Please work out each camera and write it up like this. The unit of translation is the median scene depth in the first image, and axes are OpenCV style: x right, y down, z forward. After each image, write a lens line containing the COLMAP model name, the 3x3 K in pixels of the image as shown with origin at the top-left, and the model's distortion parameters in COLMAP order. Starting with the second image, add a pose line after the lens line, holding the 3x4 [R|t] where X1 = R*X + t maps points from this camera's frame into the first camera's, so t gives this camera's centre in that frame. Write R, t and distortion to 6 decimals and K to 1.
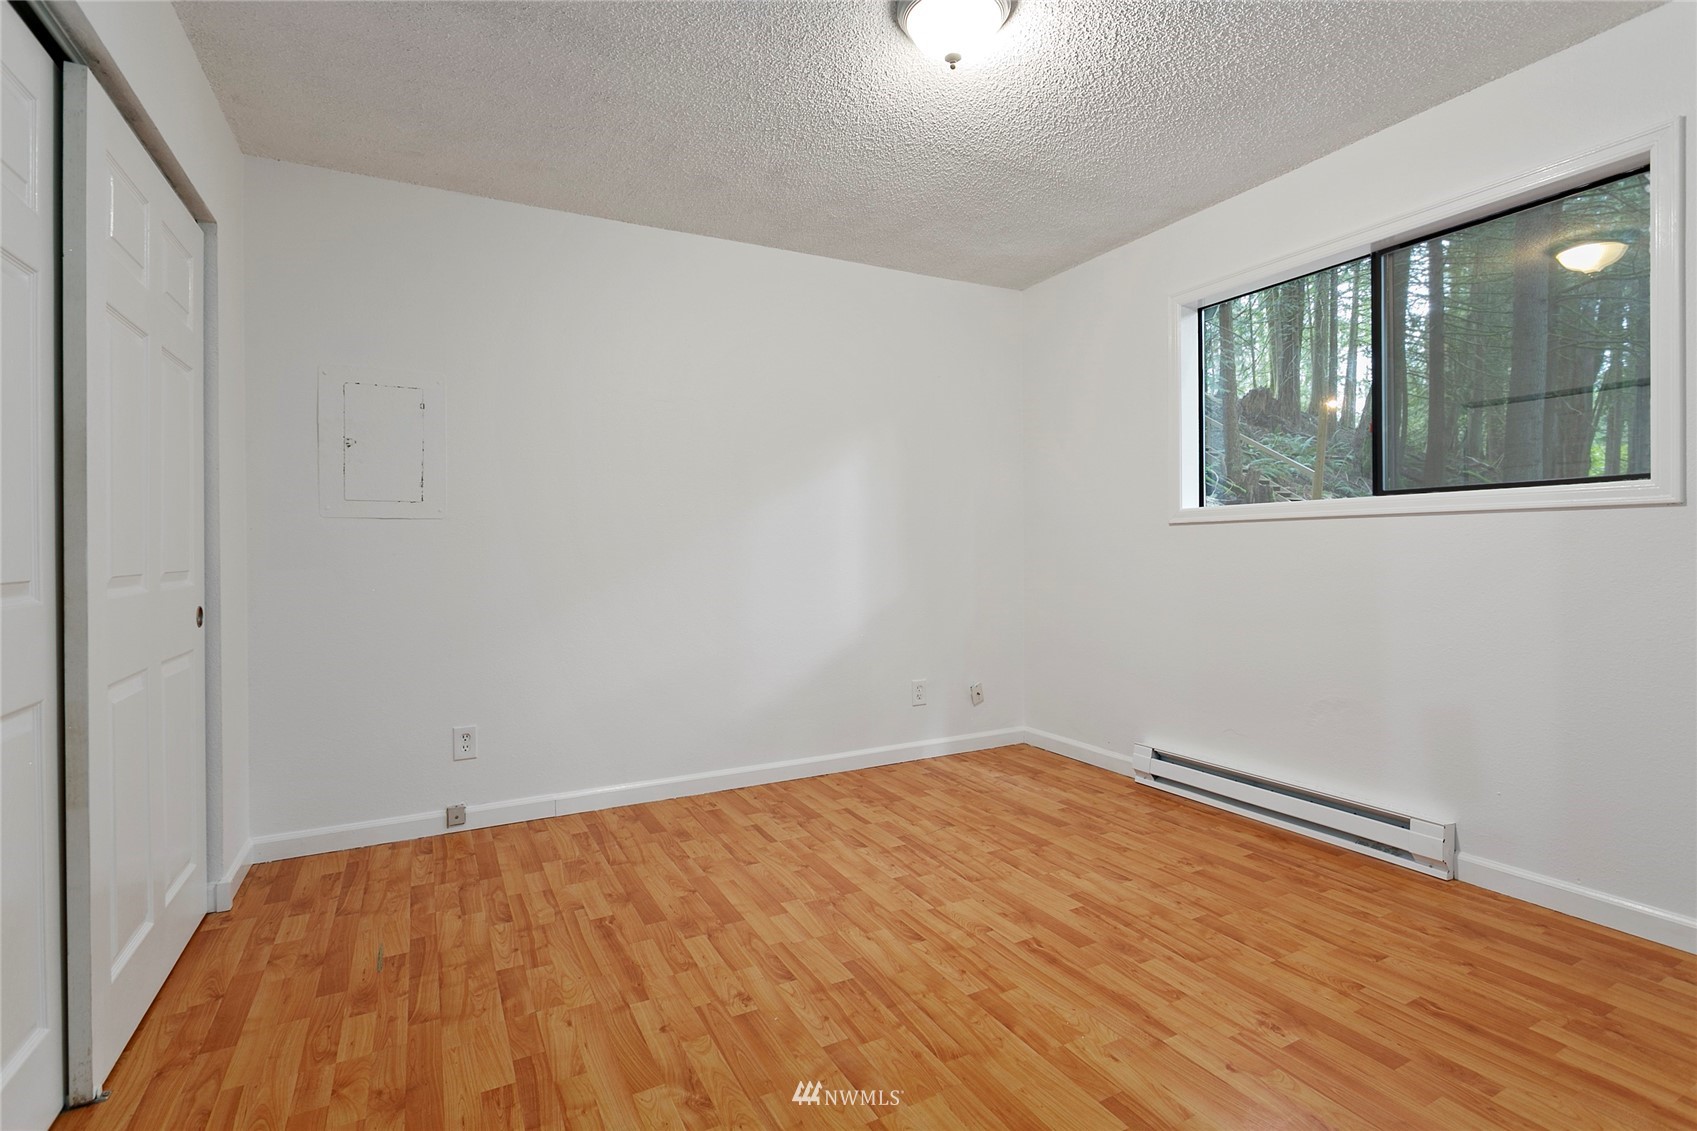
lens RADIAL K [[812.0, 0, 836.1], [0, 812.0, 549.1], [0, 0, 1]] dist [0.000326, 0.001350]
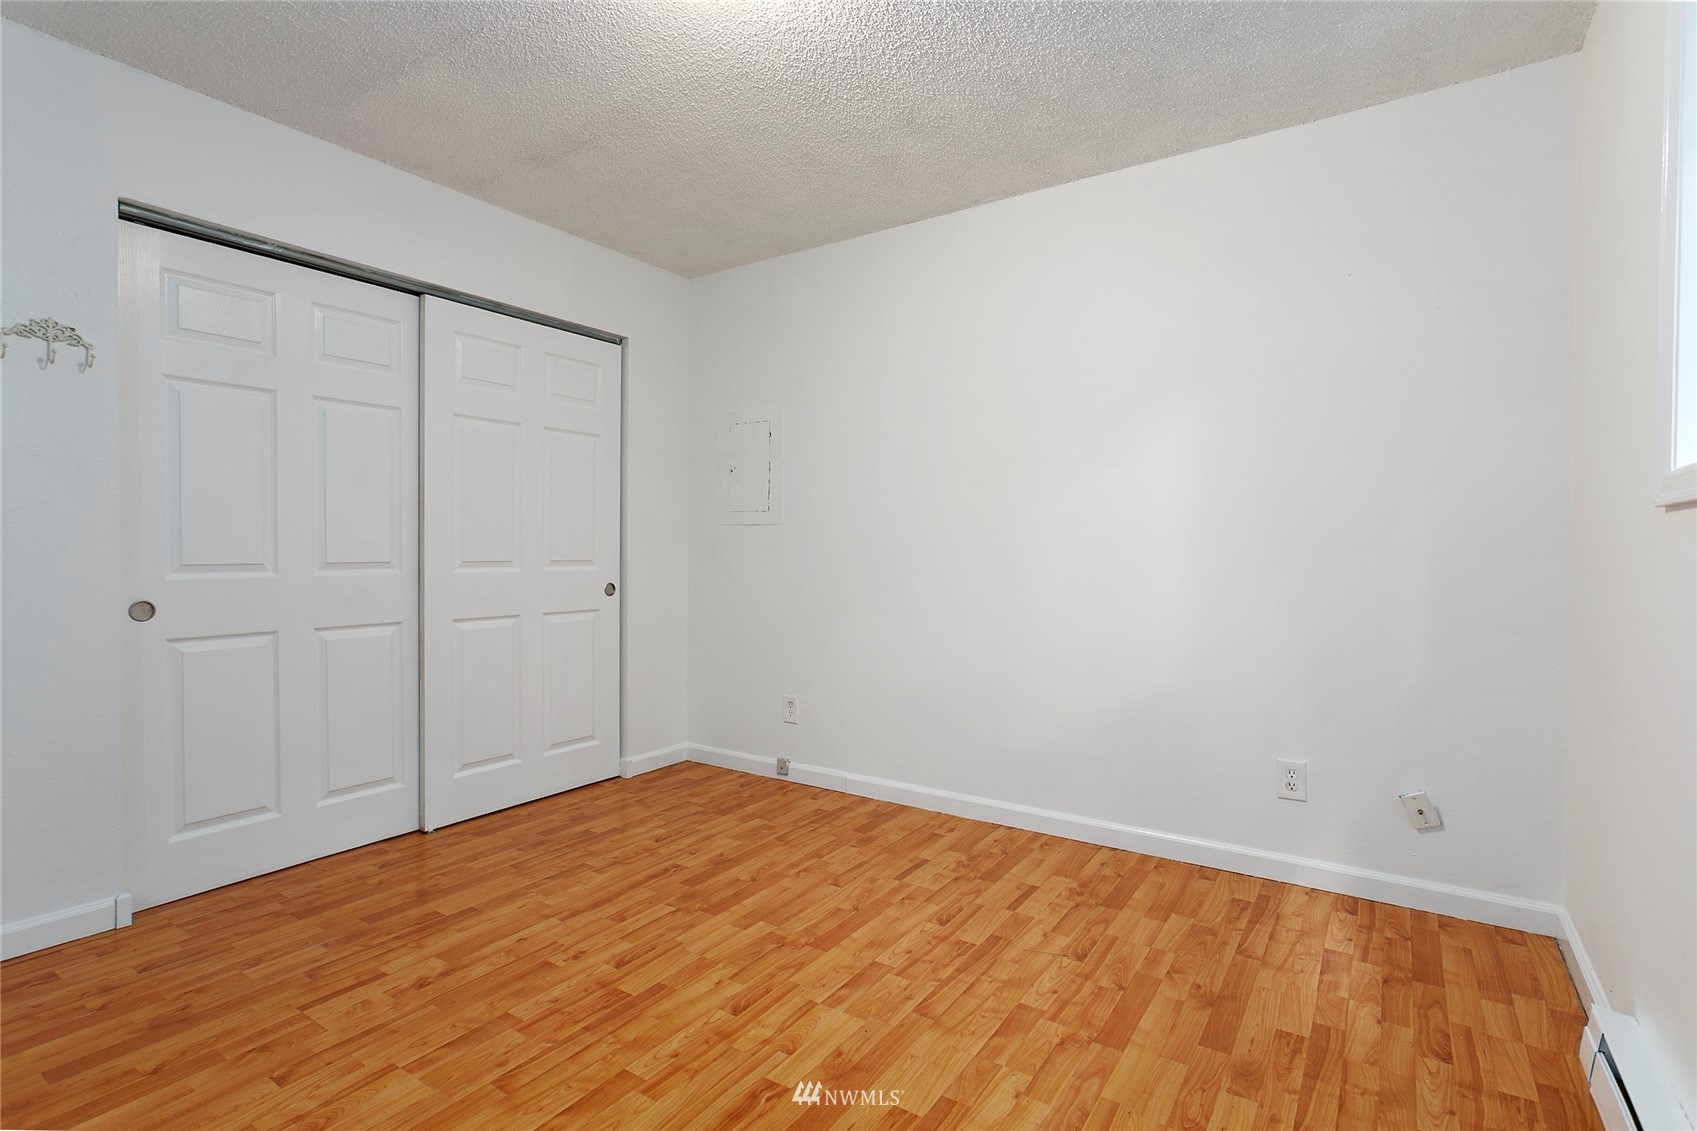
lens RADIAL K [[812.0, 0, 851.5], [0, 812.0, 560.4], [0, 0, 1]] dist [0.000326, 0.001350]
pose [[0.475683, 0.022910, -0.879318, 0.717699], [-0.010061, 0.999737, 0.020604, -0.009851], [0.879559, -0.000954, 0.475788, 0.559577]]
